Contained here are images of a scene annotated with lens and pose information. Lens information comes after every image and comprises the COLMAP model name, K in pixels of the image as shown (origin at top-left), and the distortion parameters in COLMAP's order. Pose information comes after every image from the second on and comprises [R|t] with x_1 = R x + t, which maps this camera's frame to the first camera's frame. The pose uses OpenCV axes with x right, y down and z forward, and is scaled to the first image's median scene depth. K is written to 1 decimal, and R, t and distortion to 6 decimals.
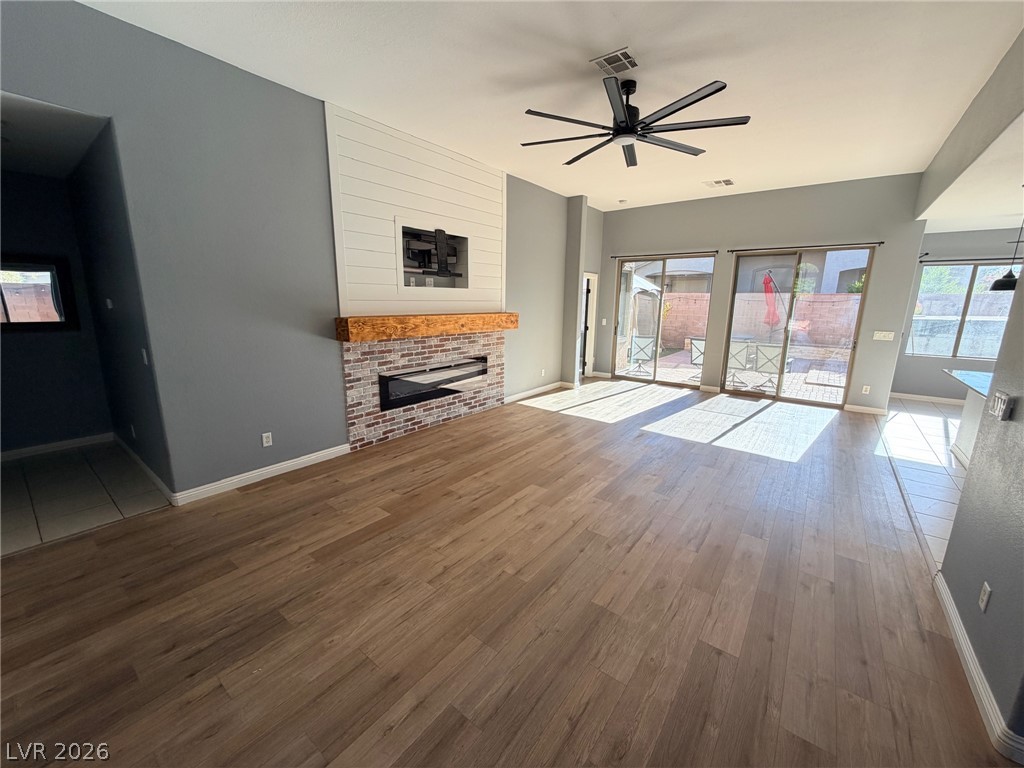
lens RADIAL K [[406.9, 0, 508.3], [0, 406.9, 384.5], [0, 0, 1]] dist [-0.001413, 0.000368]
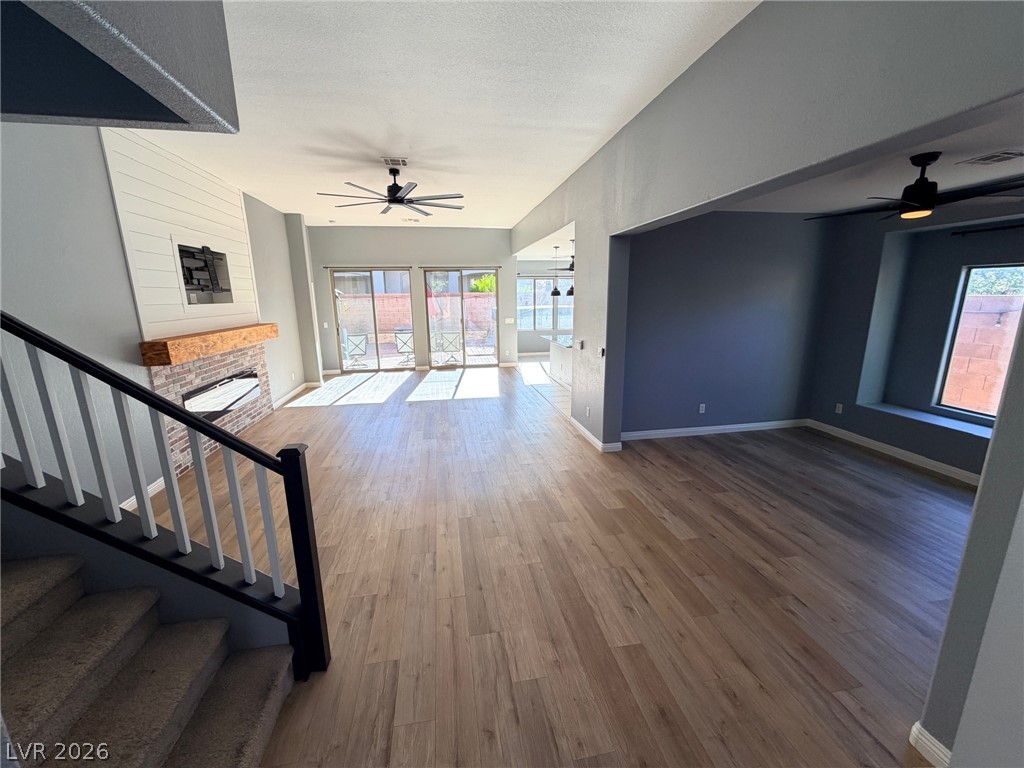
lens RADIAL K [[408.9, 0, 510.1], [0, 408.9, 384.5], [0, 0, 1]] dist [0.000579, -0.000397]
pose [[0.672133, -0.180368, 0.718126, -0.443181], [0.174081, 0.981184, 0.083507, 0.001566], [-0.719675, 0.068884, 0.690885, -0.216850]]
